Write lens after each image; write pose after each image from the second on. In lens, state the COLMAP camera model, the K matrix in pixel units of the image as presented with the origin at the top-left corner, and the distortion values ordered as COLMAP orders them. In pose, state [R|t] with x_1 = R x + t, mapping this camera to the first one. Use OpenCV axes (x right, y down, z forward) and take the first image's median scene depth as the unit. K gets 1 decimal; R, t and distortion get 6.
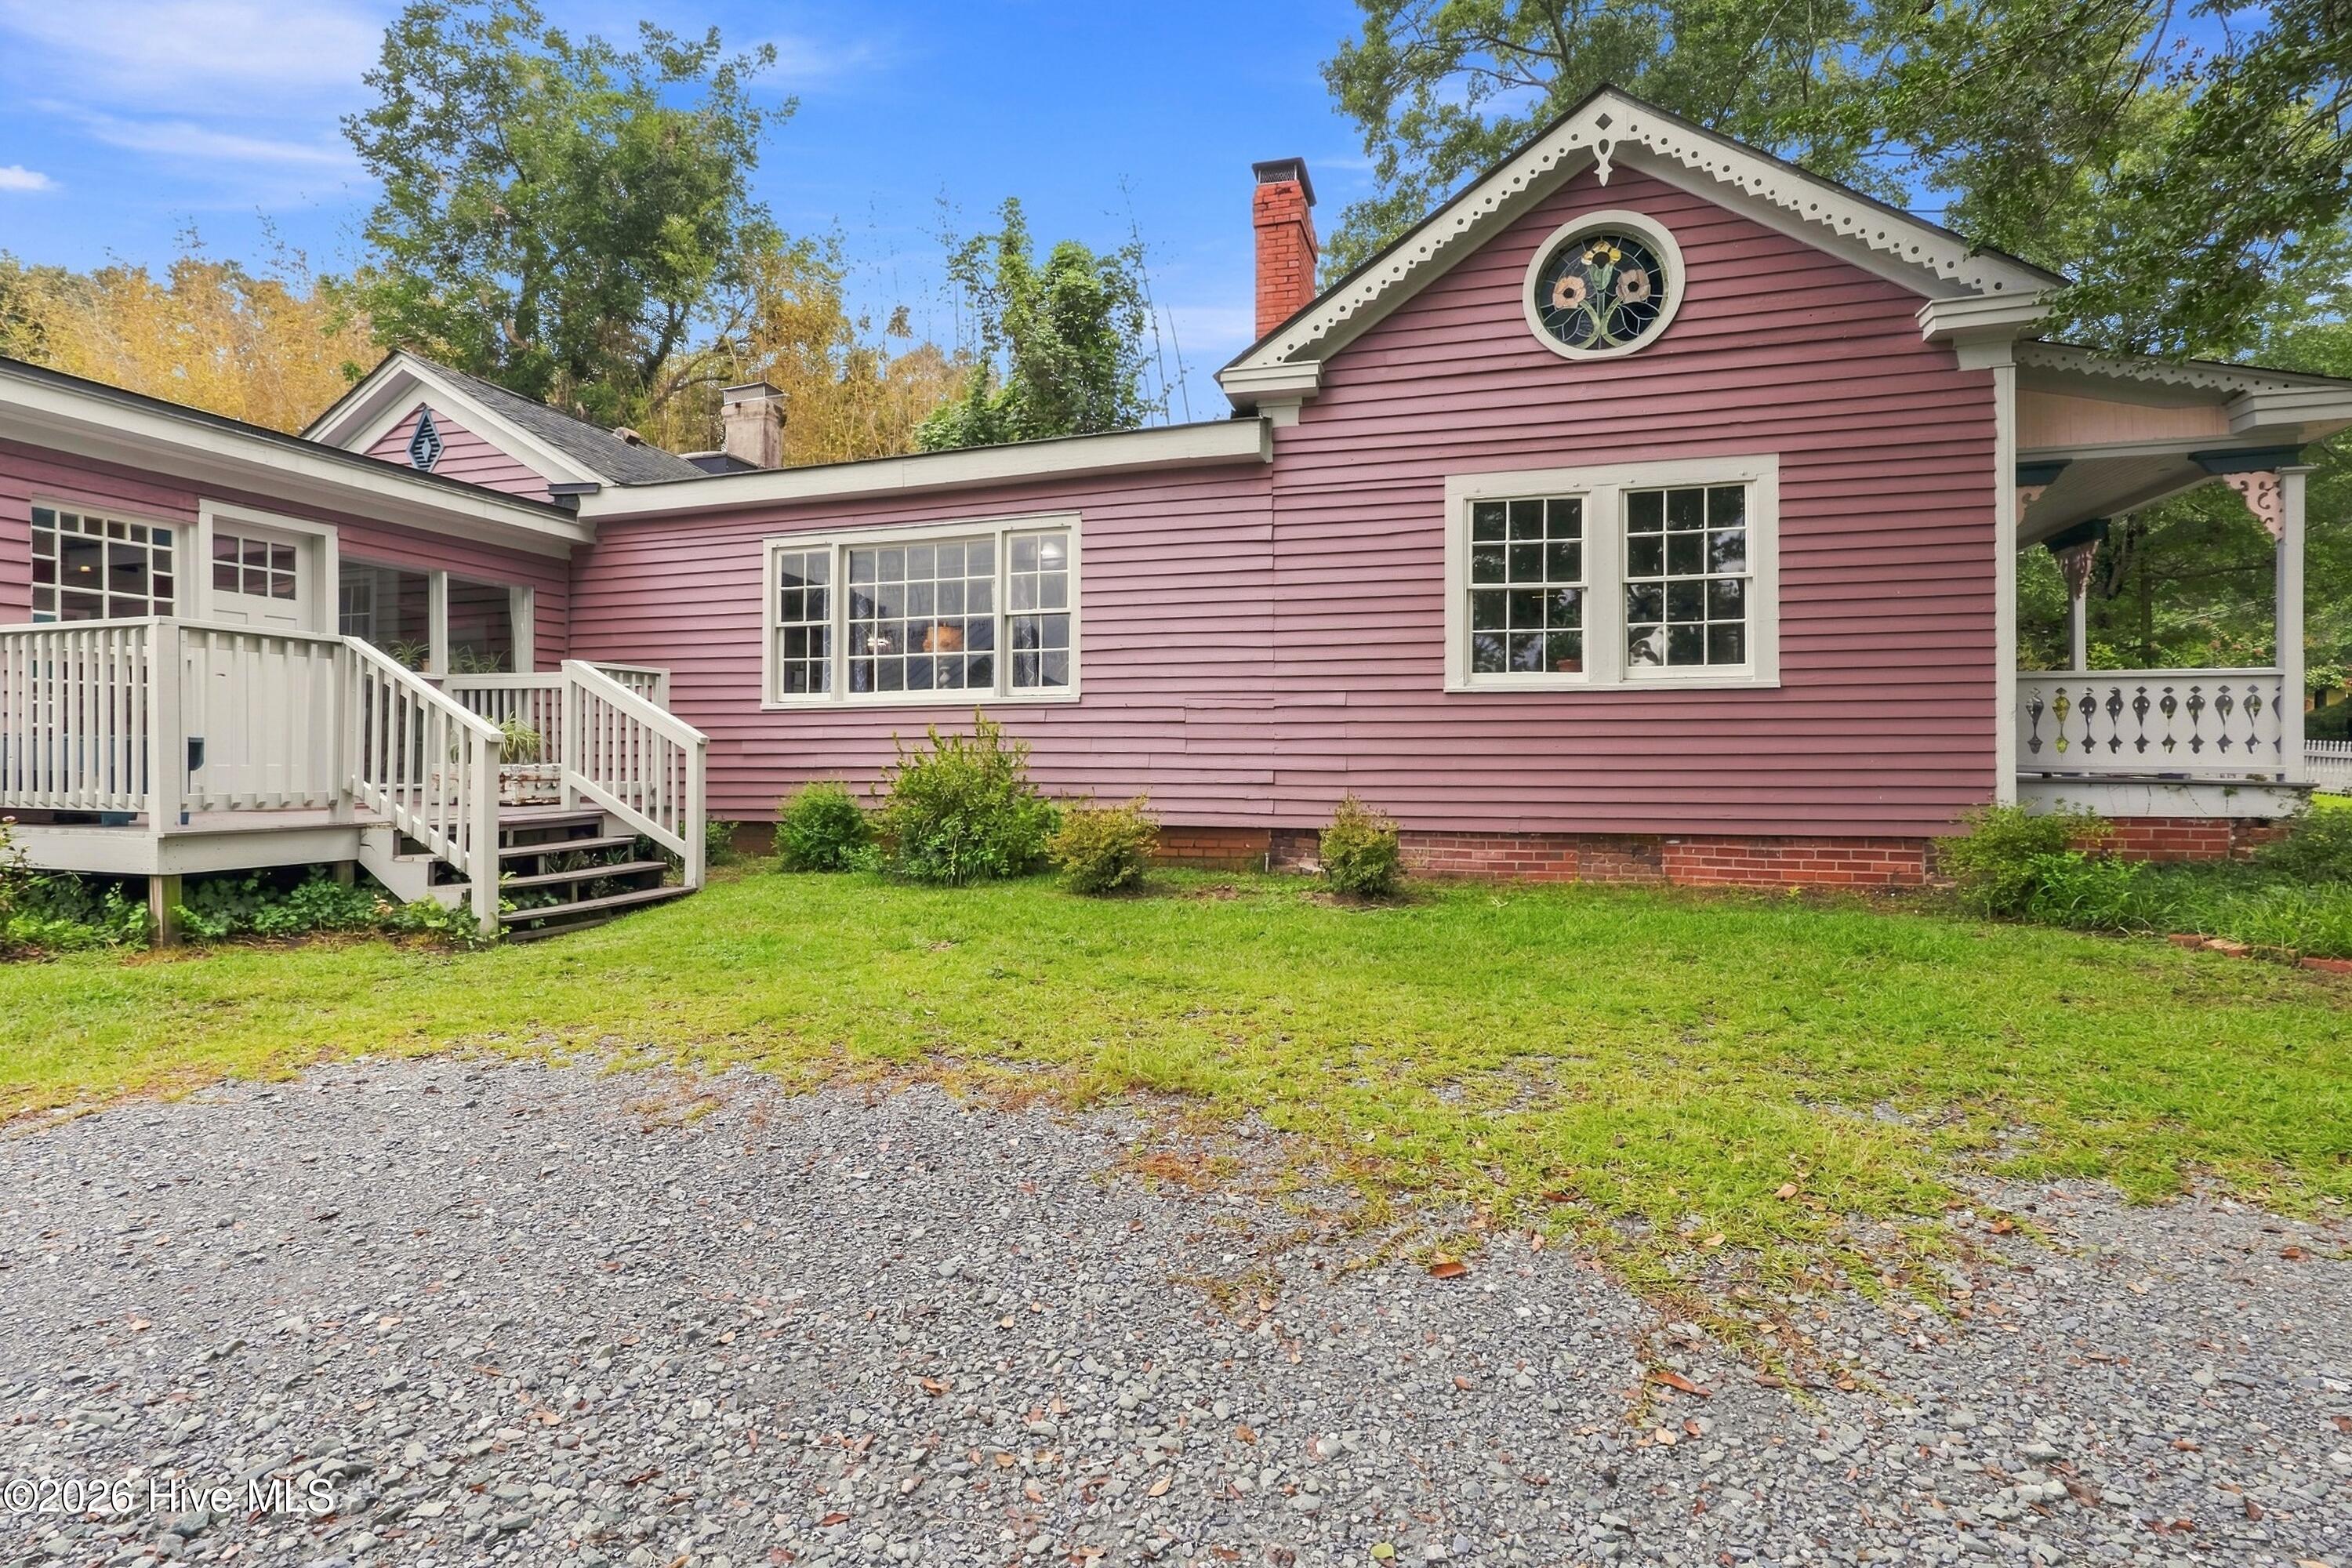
lens RADIAL K [[1082.0, 0, 1169.1], [0, 1082.0, 762.0], [0, 0, 1]] dist [-0.007750, 0.000567]
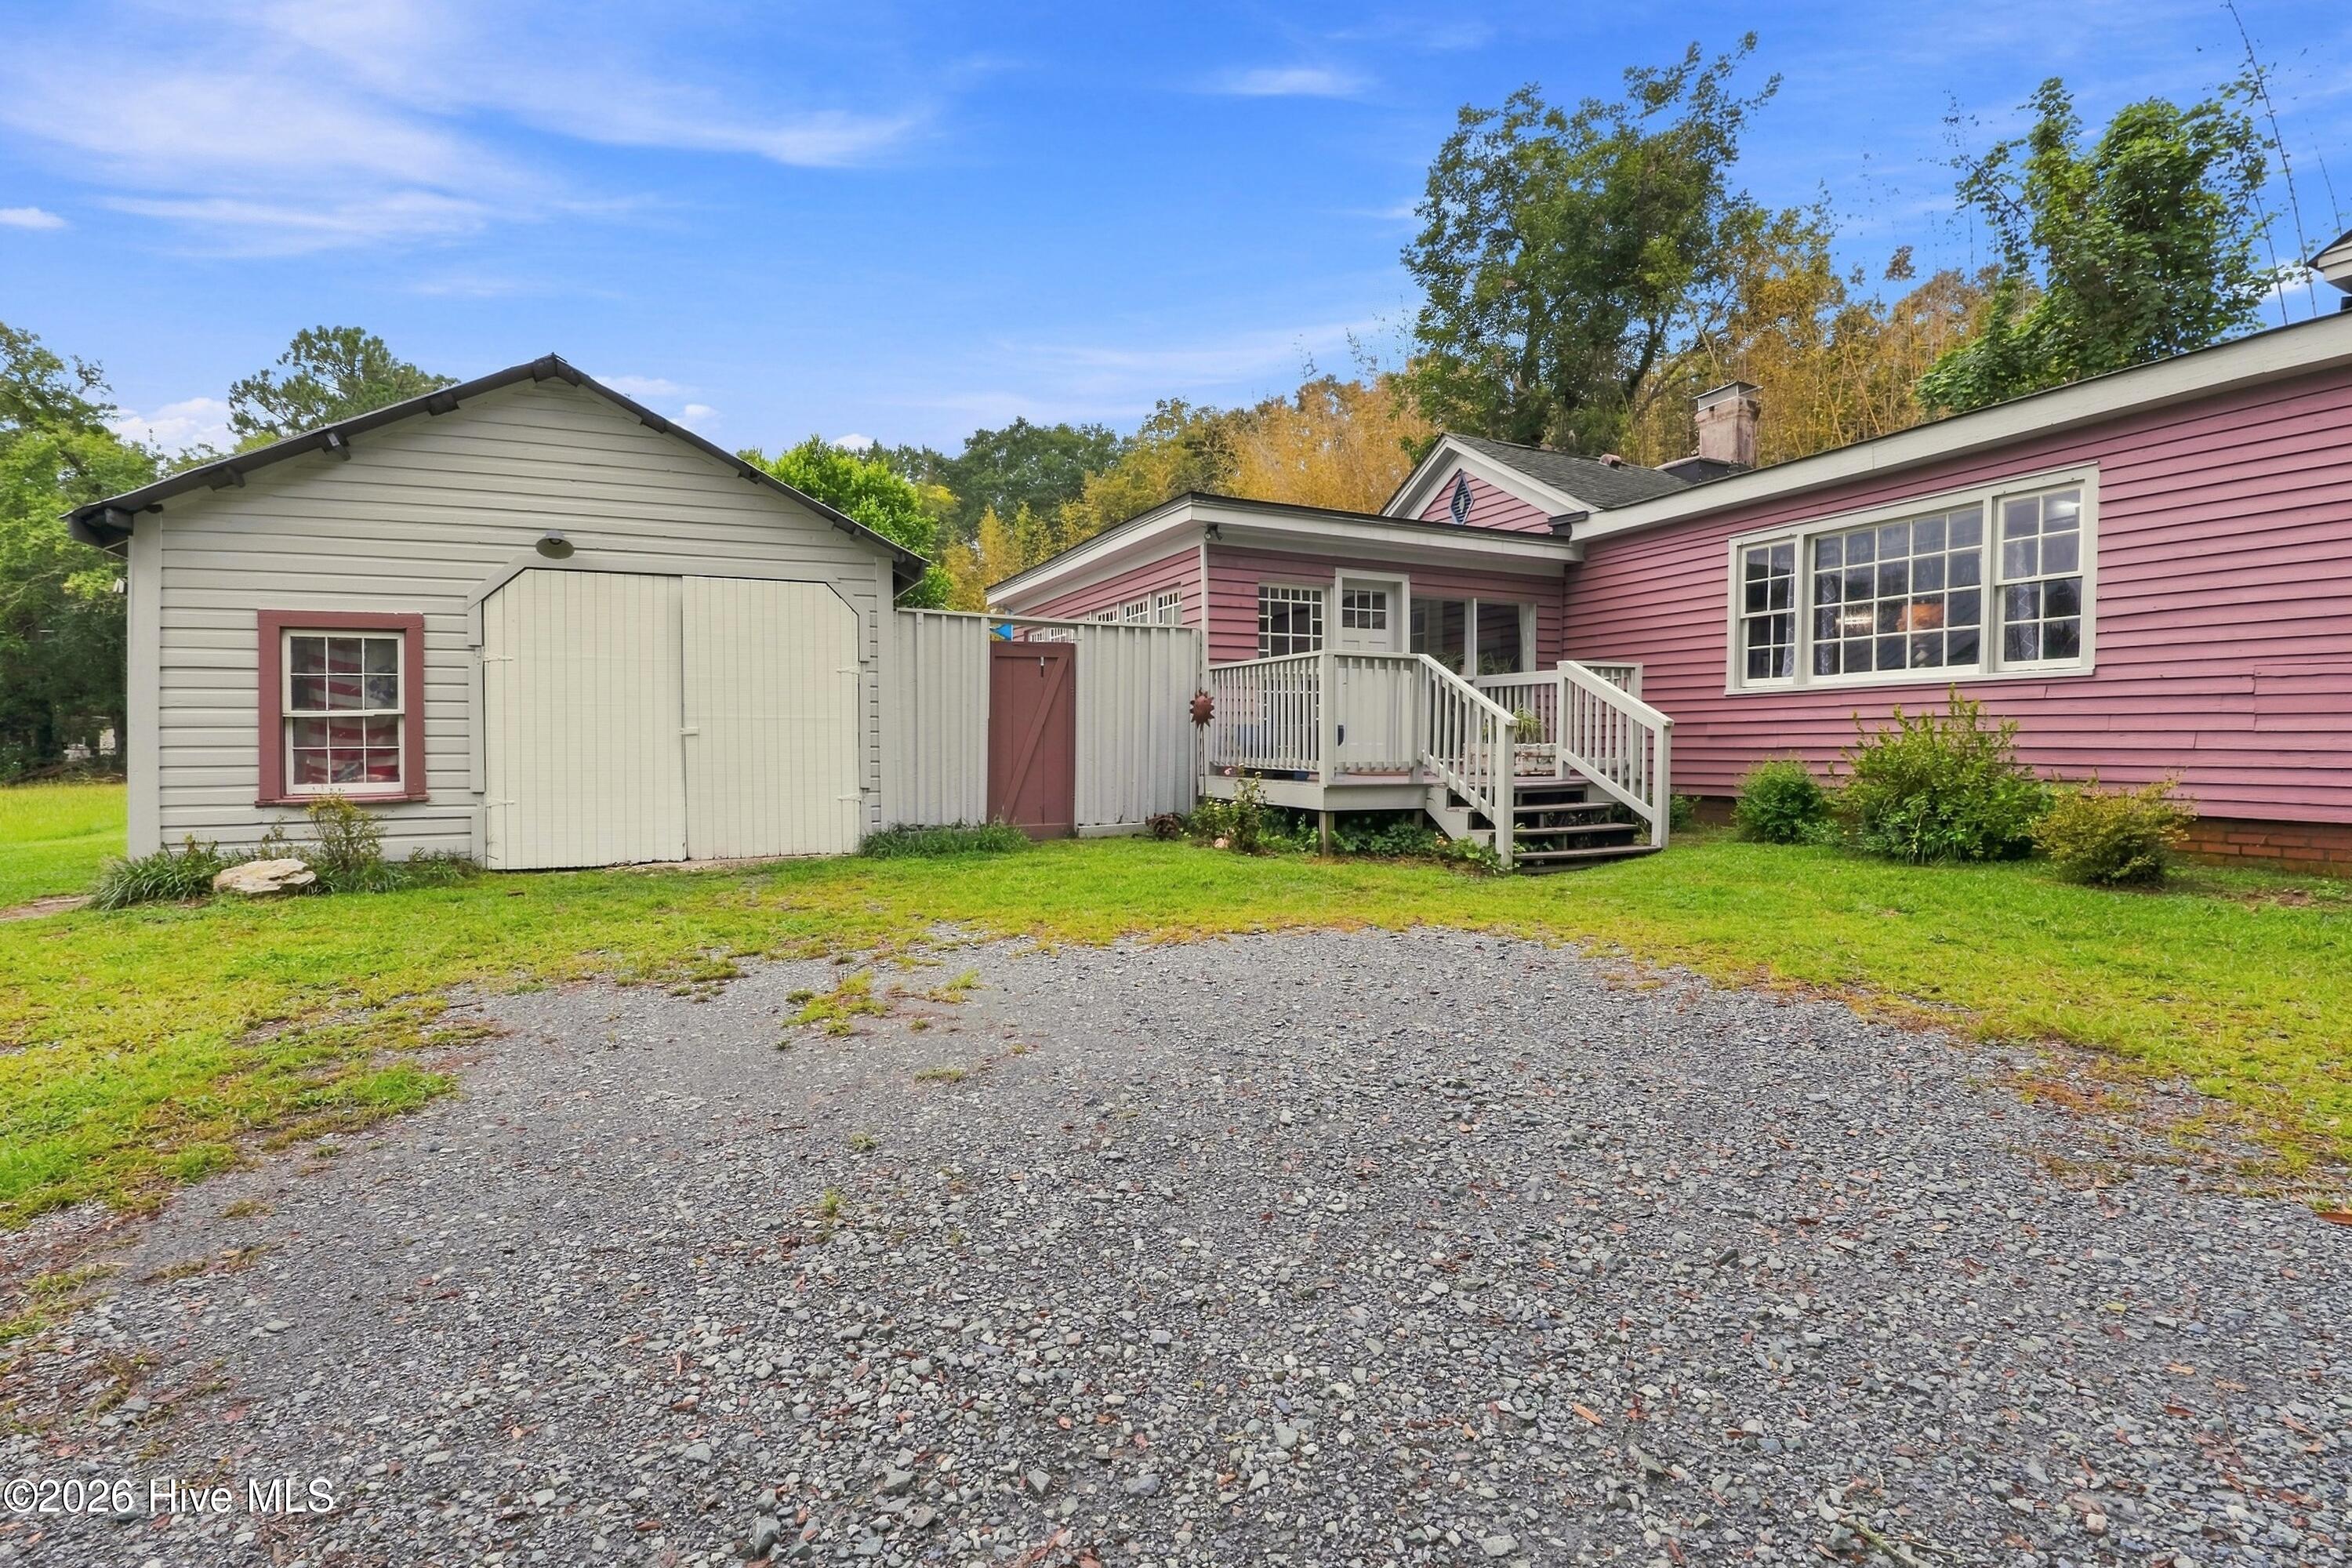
lens RADIAL K [[1082.0, 0, 1169.1], [0, 1082.0, 762.0], [0, 0, 1]] dist [-0.007750, 0.000567]
pose [[0.656445, 0.013412, -0.754255, 0.090305], [-0.003634, 0.999887, 0.014616, 0.006413], [0.754366, -0.006854, 0.656419, -0.166088]]
